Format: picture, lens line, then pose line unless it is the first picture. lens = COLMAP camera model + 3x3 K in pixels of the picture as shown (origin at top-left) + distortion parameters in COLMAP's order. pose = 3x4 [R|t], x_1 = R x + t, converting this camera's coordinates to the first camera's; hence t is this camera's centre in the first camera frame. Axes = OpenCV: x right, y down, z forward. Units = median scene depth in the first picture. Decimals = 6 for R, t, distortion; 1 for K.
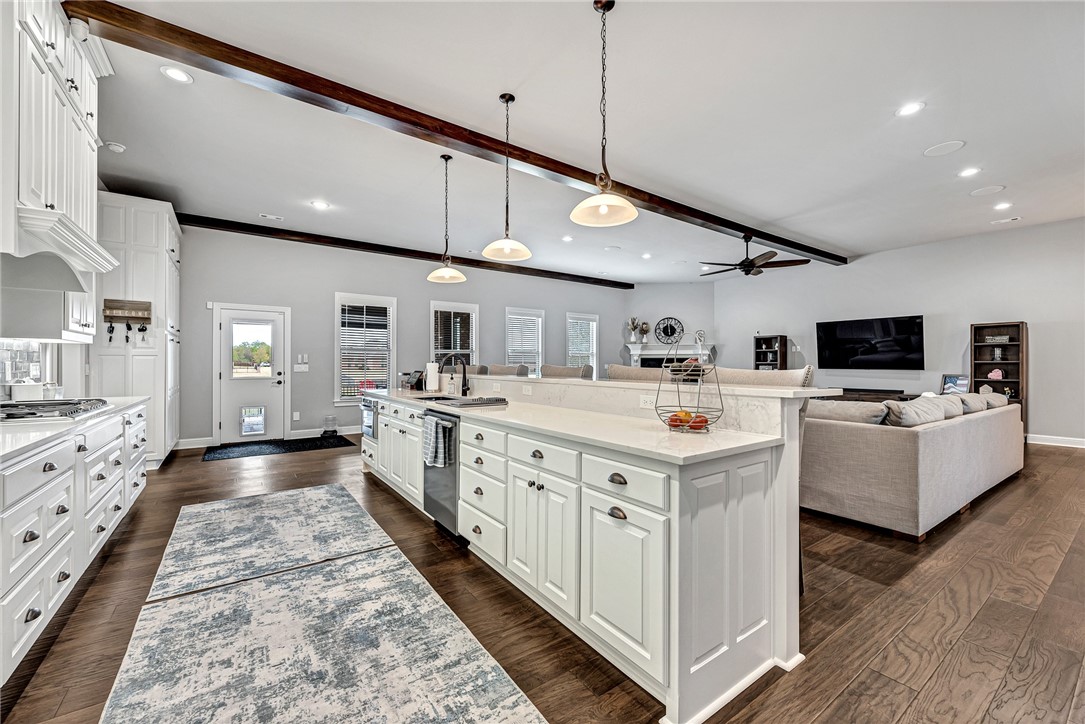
lens RADIAL K [[433.6, 0, 543.1], [0, 433.6, 361.5], [0, 0, 1]] dist [0.013384, -0.002287]
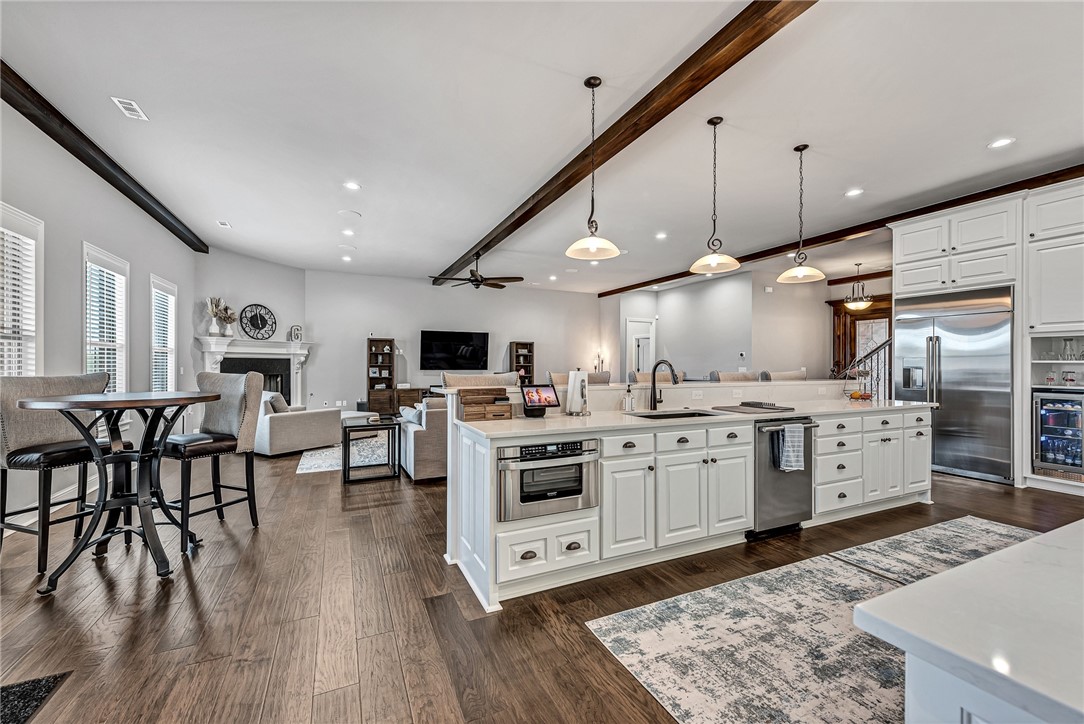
lens RADIAL K [[433.2, 0, 547.3], [0, 433.2, 362.3], [0, 0, 1]] dist [0.013384, -0.002287]
pose [[0.177864, 0.003439, 0.984049, -0.593038], [-0.008853, 0.999959, -0.001894, -0.005702], [-0.984015, -0.008375, 0.177887, 0.598103]]
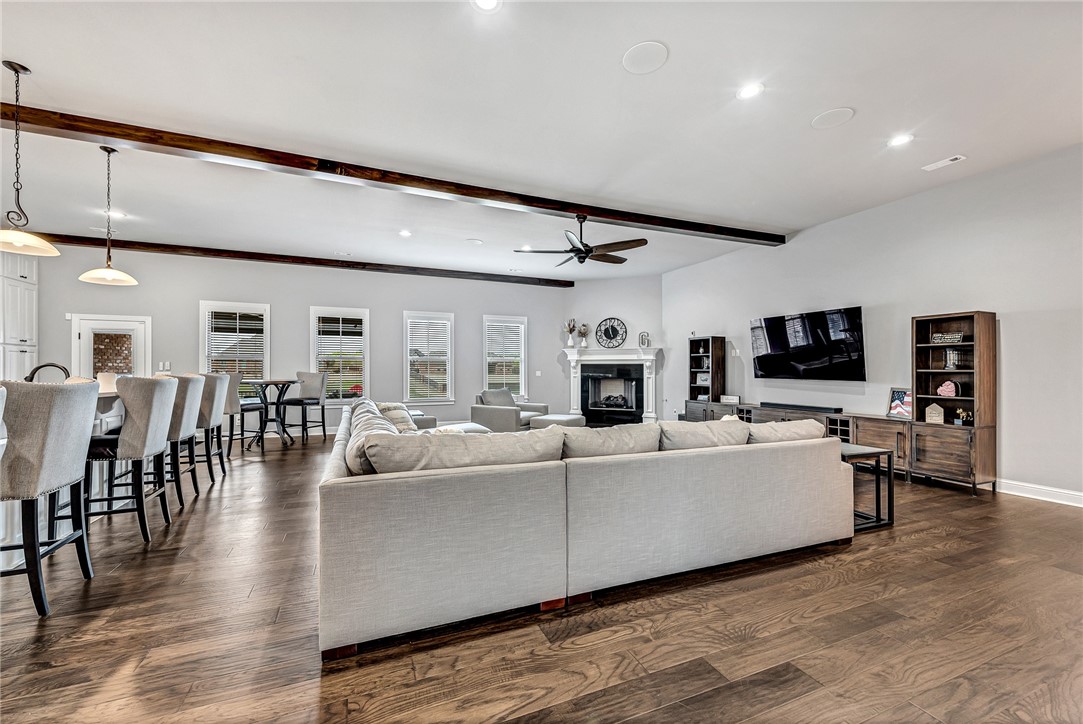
lens RADIAL K [[432.8, 0, 539.5], [0, 432.8, 362.1], [0, 0, 1]] dist [0.013384, -0.002287]
pose [[0.975339, -0.001516, -0.220707, 0.553747], [-0.000403, 0.999963, -0.008648, -0.006843], [0.220712, 0.008524, 0.975302, 0.189027]]
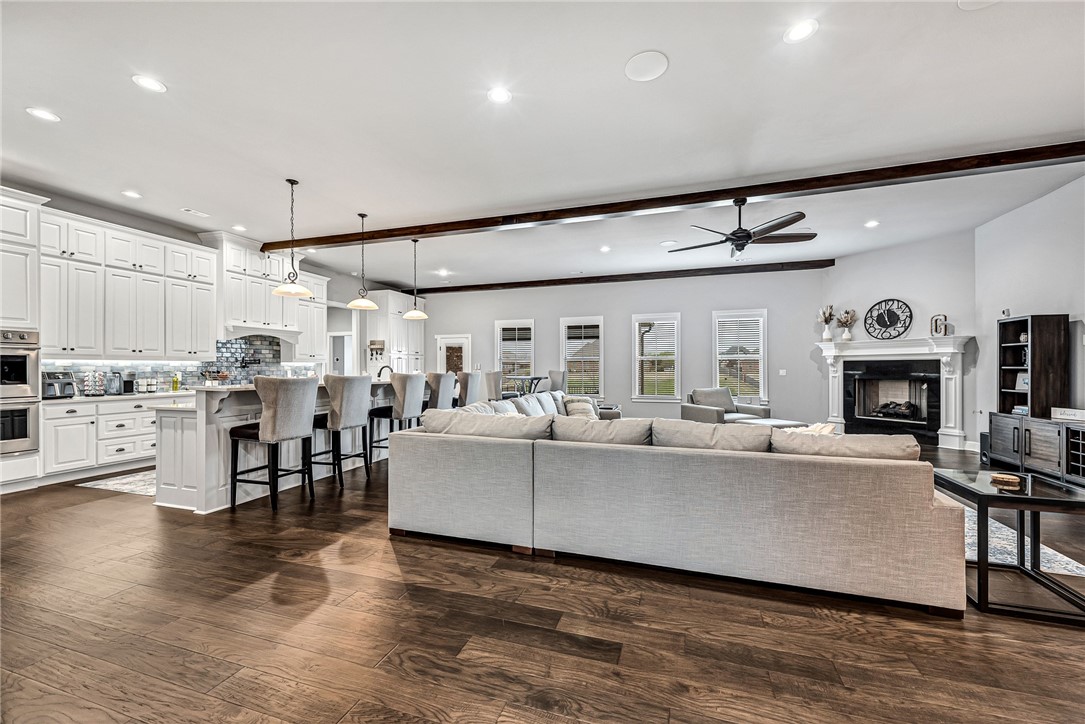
lens RADIAL K [[433.6, 0, 542.0], [0, 433.6, 369.1], [0, 0, 1]] dist [0.013384, -0.002287]
pose [[0.588677, 0.000307, -0.808368, 0.843551], [0.008841, 0.999938, 0.006817, -0.005720], [0.808320, -0.011160, 0.588638, 0.279727]]
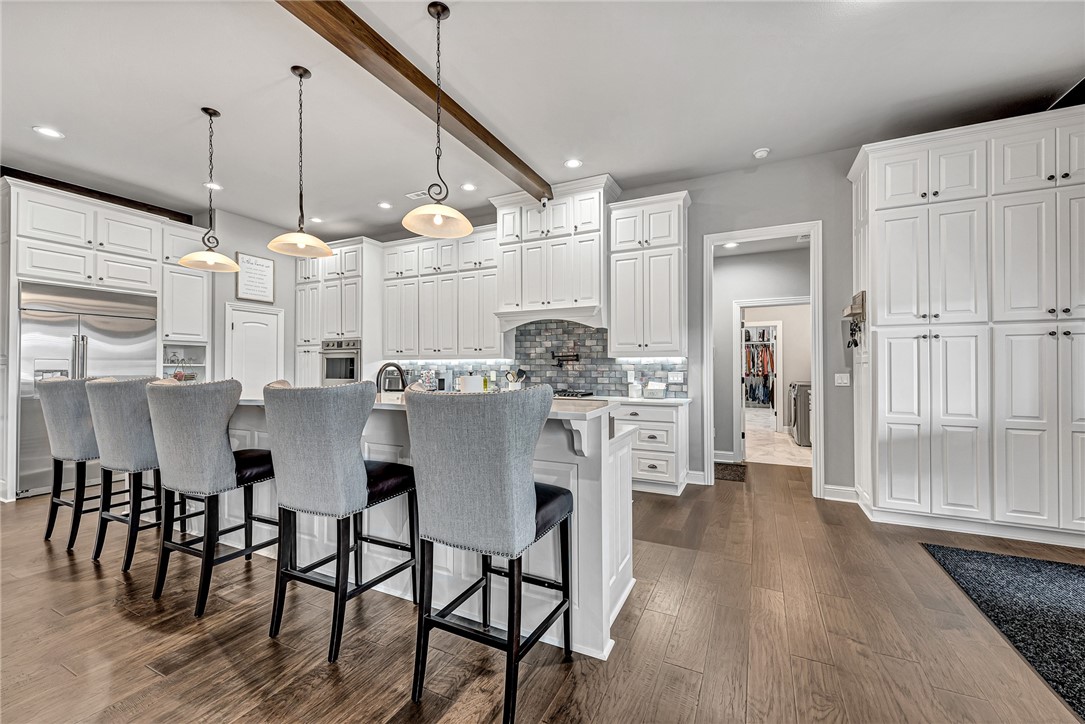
lens RADIAL K [[433.6, 0, 541.7], [0, 433.6, 361.9], [0, 0, 1]] dist [0.013384, -0.002287]
pose [[-0.883790, -0.003758, -0.467868, -0.047456], [0.005211, 0.999827, -0.017876, -0.002589], [0.467854, -0.018237, -0.883617, 0.986602]]
